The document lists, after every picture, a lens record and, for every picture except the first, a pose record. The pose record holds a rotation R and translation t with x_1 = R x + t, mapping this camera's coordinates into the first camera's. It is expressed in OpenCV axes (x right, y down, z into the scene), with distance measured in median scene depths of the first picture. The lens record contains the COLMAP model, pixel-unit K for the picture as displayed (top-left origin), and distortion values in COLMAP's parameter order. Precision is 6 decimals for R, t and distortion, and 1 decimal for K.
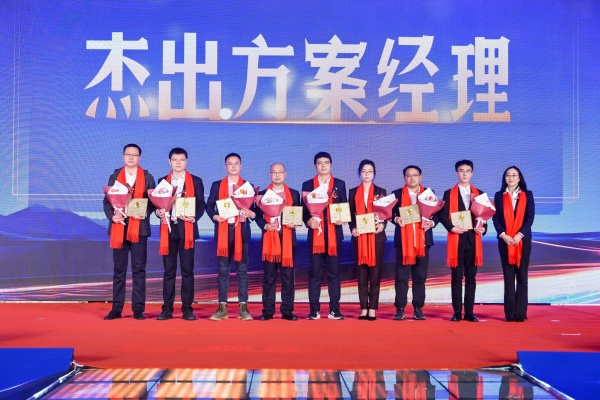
lens RADIAL K [[876.5, 0, 302.6], [0, 876.5, 213.2], [0, 0, 1]] dist [-0.018660, -0.069120]
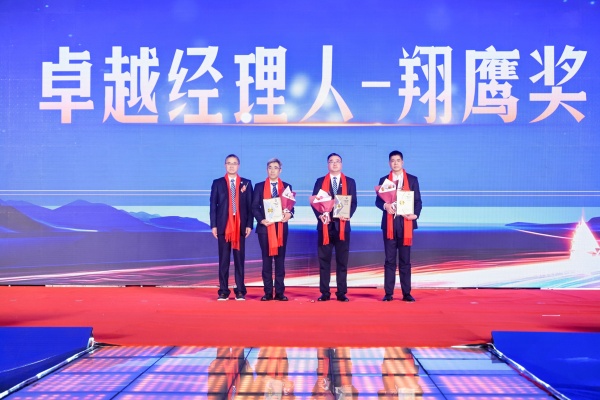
lens RADIAL K [[789.2, 0, 300.0], [0, 789.2, 200.0], [0, 0, 1]] dist [0.009439, 0.083294]
pose [[0.998958, -0.005438, -0.045308, 0.298253], [0.005094, 0.999957, -0.007702, 0.001960], [0.045348, 0.007463, 0.998943, -0.002495]]
